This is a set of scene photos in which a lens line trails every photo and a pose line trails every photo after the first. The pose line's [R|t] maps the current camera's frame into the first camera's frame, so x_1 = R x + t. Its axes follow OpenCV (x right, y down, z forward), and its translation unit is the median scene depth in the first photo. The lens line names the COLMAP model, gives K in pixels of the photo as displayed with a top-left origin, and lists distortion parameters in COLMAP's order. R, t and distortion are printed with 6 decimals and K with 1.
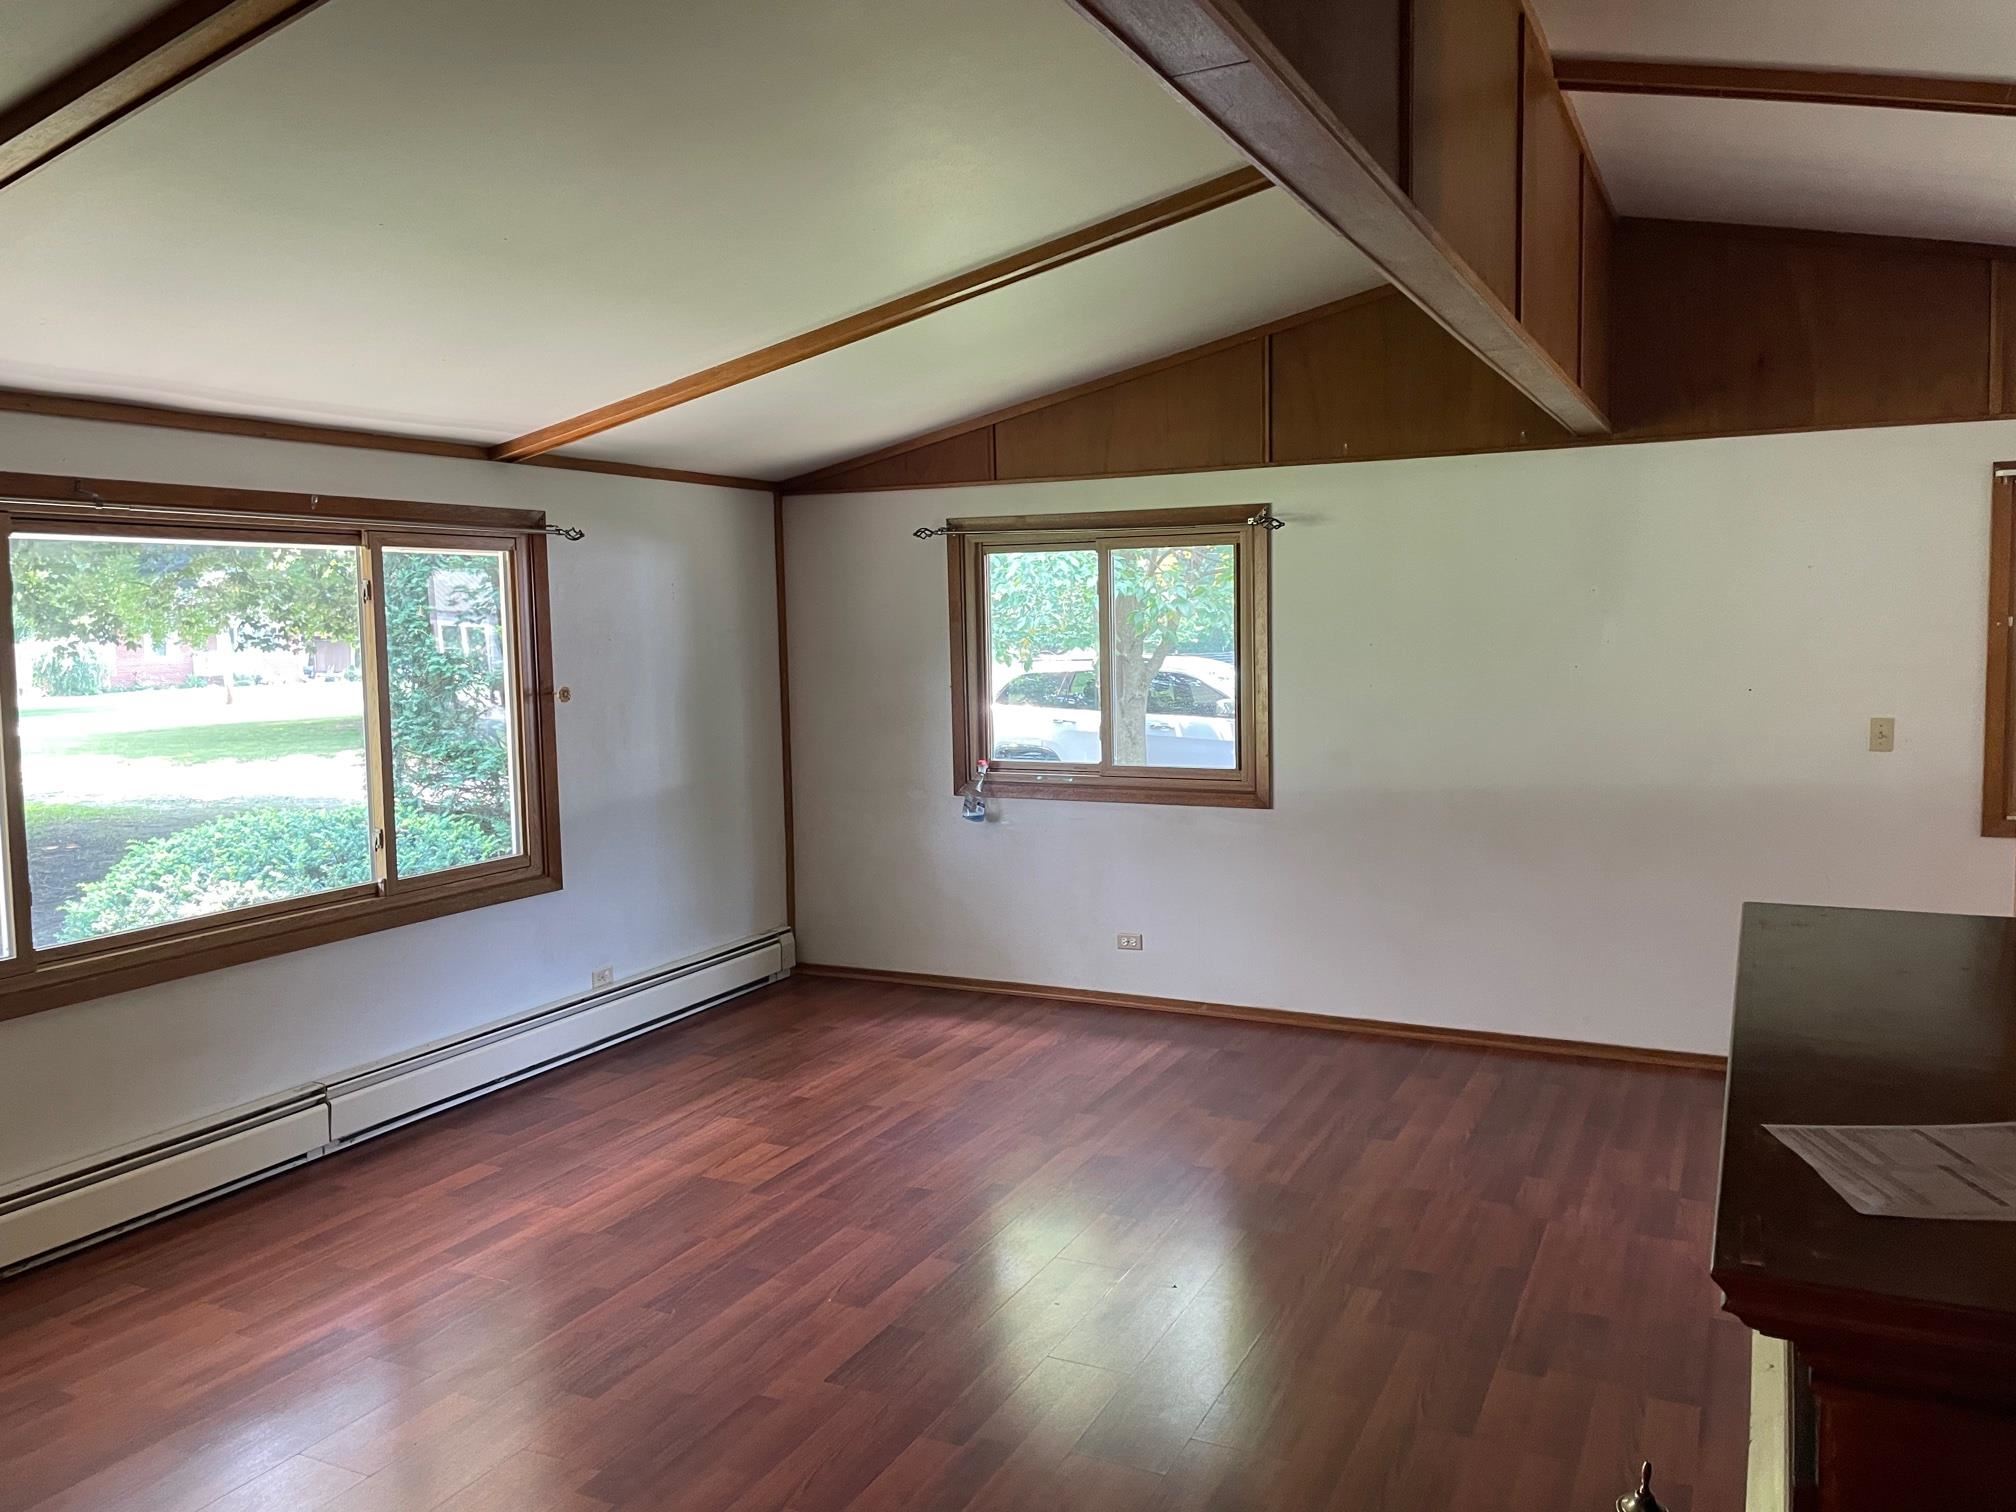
lens RADIAL K [[1526.5, 0, 1009.7], [0, 1526.5, 738.4], [0, 0, 1]] dist [0.072005, -0.016621]
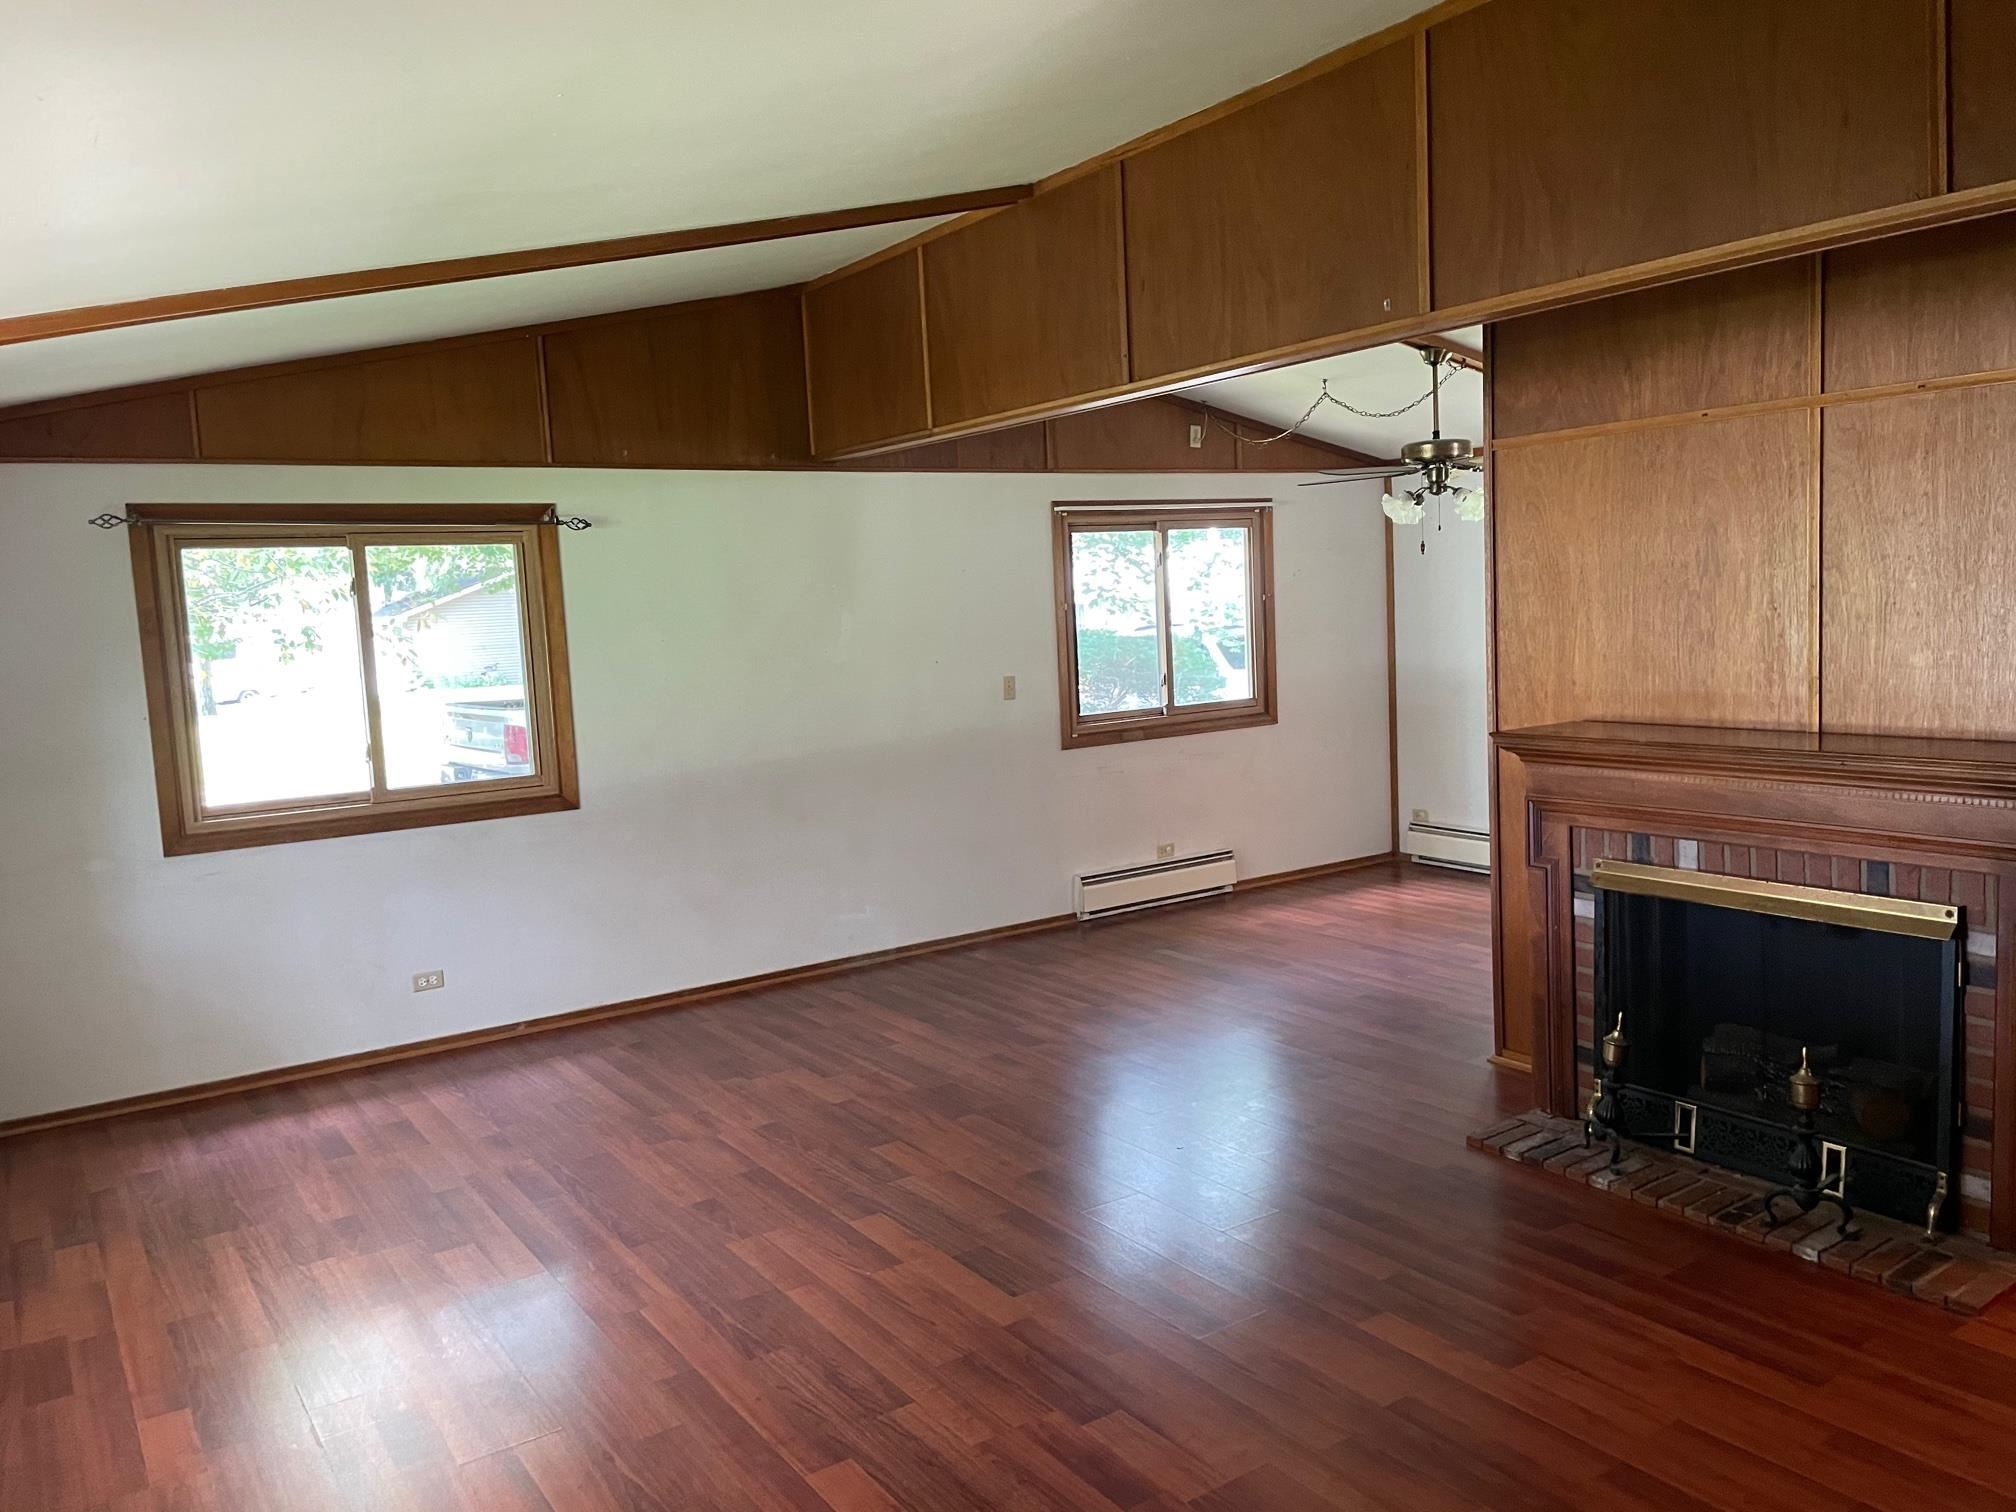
lens RADIAL K [[1526.5, 0, 1007.1], [0, 1526.5, 766.3], [0, 0, 1]] dist [0.072005, -0.016621]
pose [[0.501360, -0.098135, 0.859655, -0.565845], [0.113194, 0.992447, 0.047278, 0.002414], [-0.857803, 0.073604, 0.508682, 0.250088]]
